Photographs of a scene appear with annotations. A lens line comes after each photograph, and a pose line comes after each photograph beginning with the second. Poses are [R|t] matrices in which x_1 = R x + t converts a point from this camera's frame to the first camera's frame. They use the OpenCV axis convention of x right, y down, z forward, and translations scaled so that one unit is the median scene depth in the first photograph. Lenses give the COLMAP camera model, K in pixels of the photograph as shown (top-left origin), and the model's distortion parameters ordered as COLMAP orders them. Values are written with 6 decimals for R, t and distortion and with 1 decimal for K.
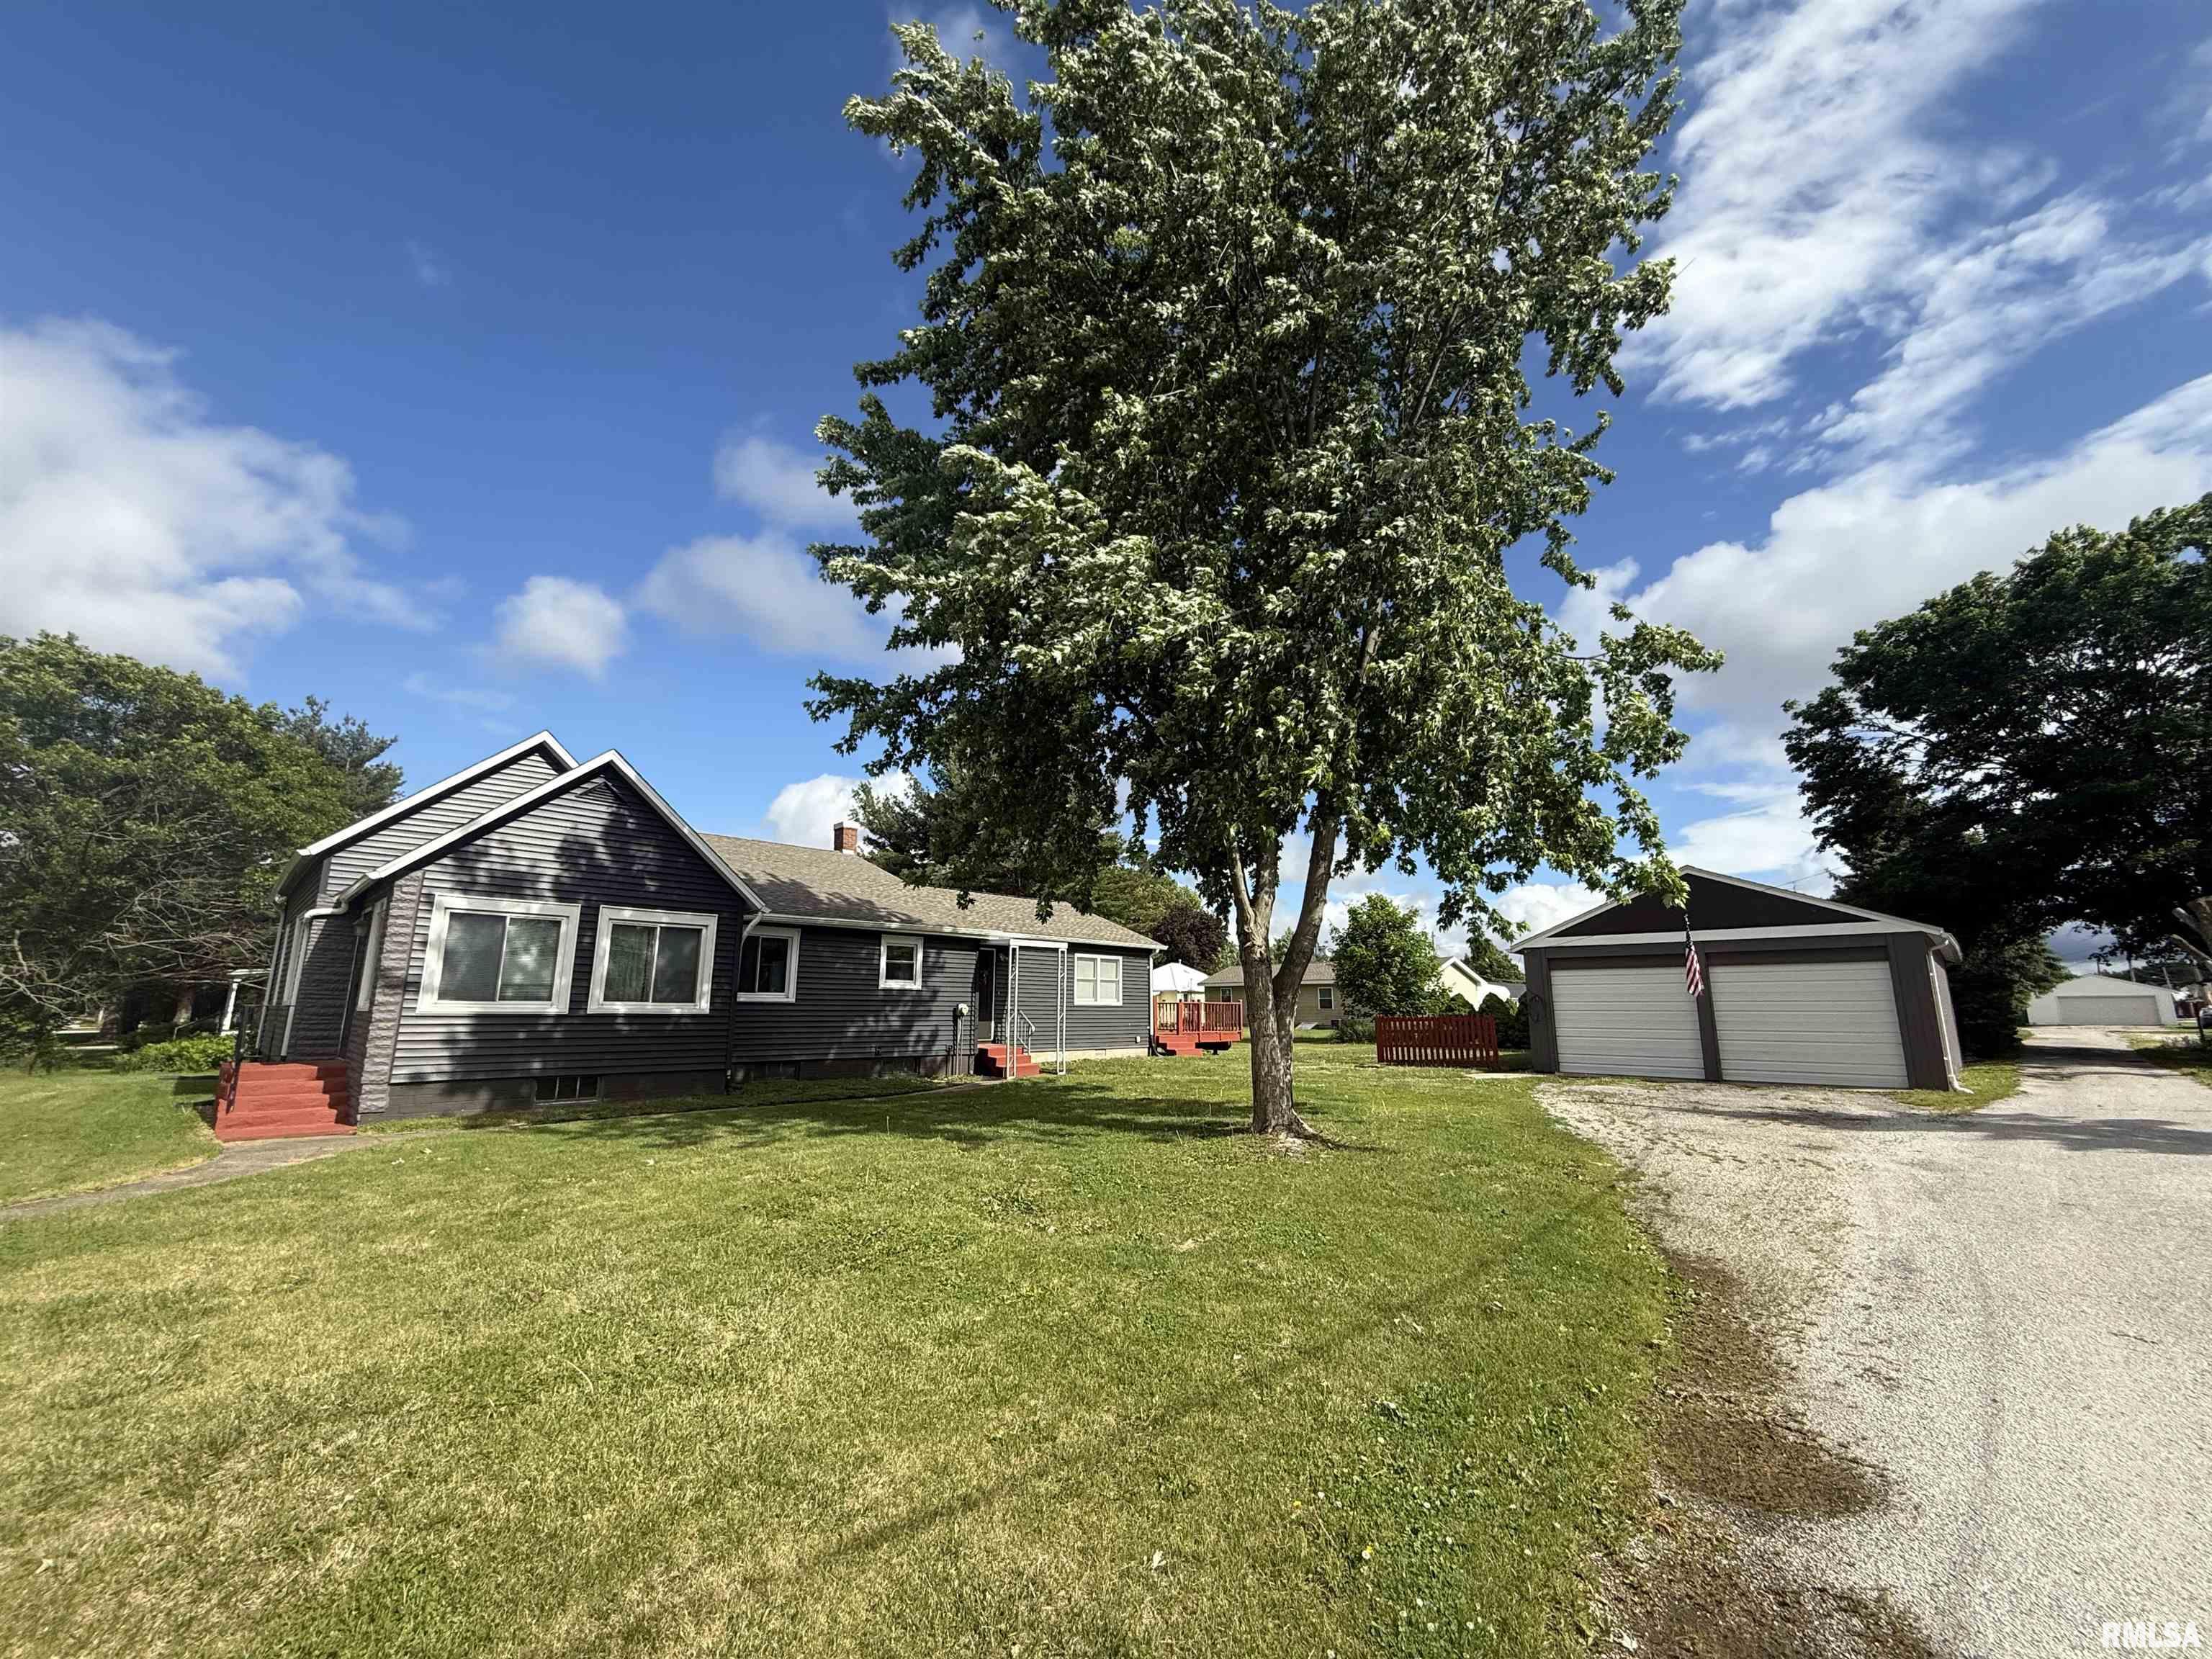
lens RADIAL K [[881.0, 0, 1100.0], [0, 881.0, 832.7], [0, 0, 1]] dist [0.001064, -0.000111]
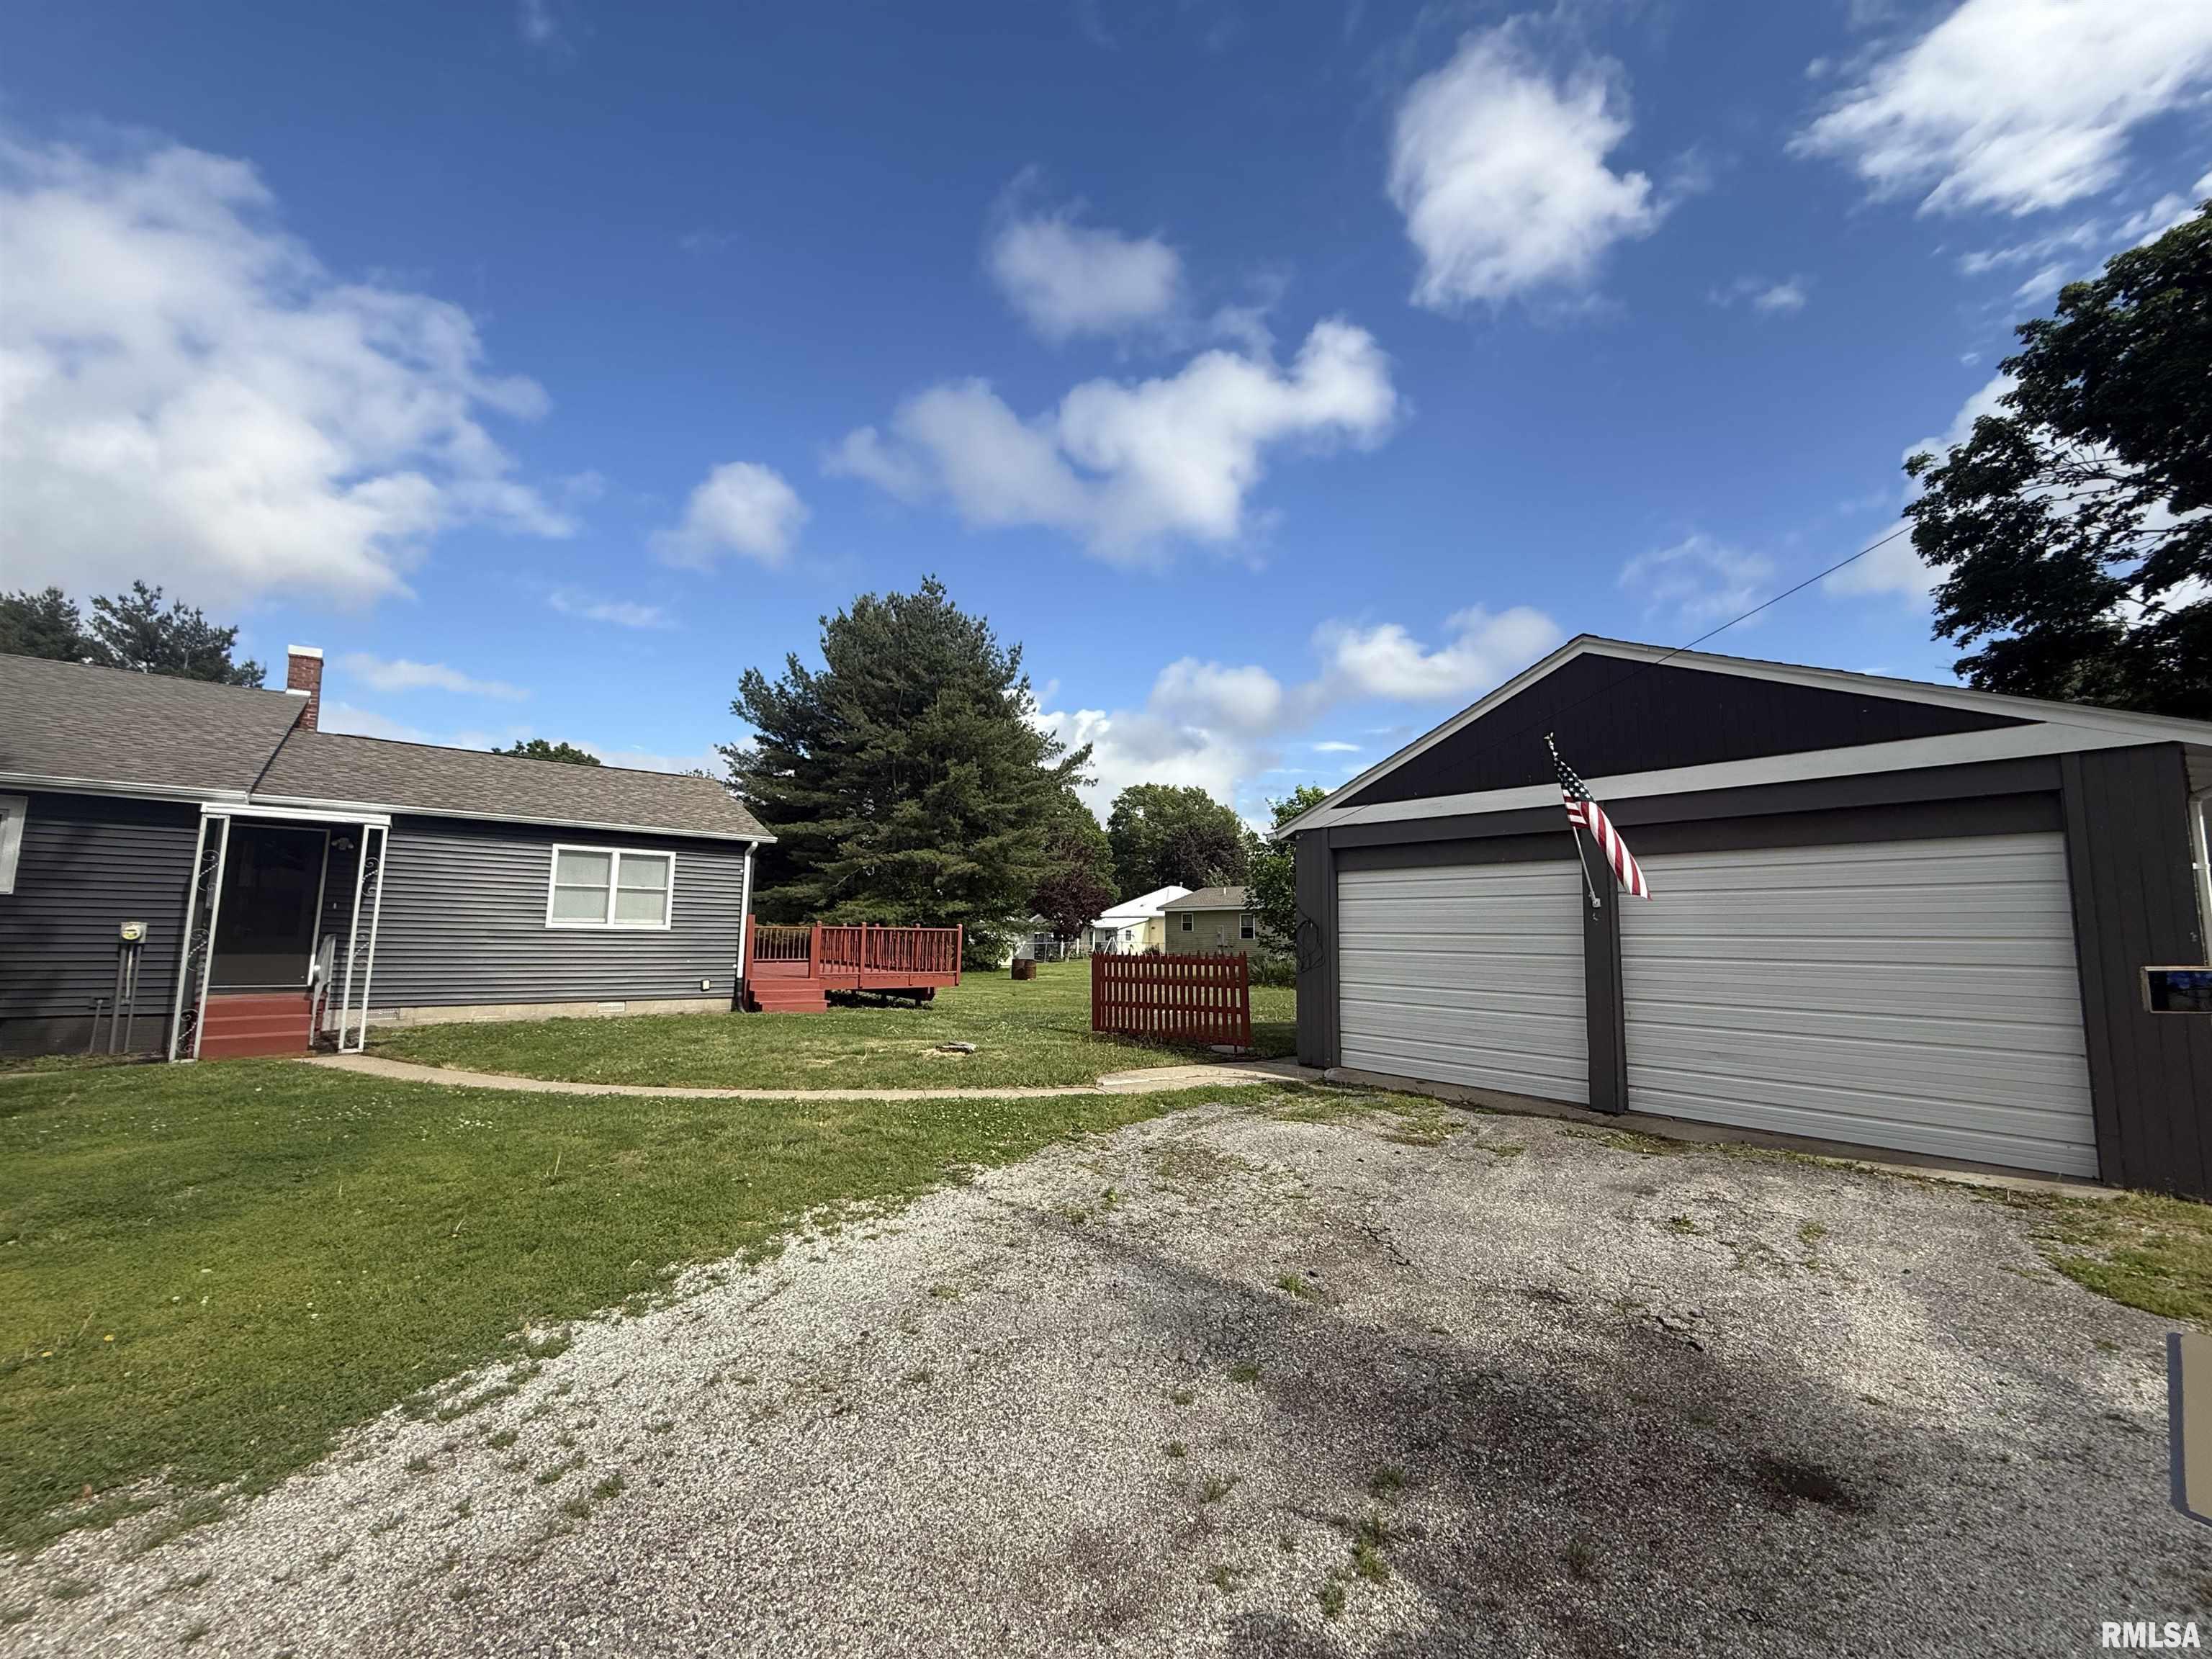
lens RADIAL K [[881.0, 0, 1100.0], [0, 881.0, 832.7], [0, 0, 1]] dist [0.001064, -0.000111]
pose [[0.994251, -0.000665, -0.107072, 0.350666], [0.009443, 0.996629, 0.081493, 0.071458], [0.106657, -0.082036, 0.990906, 0.389348]]
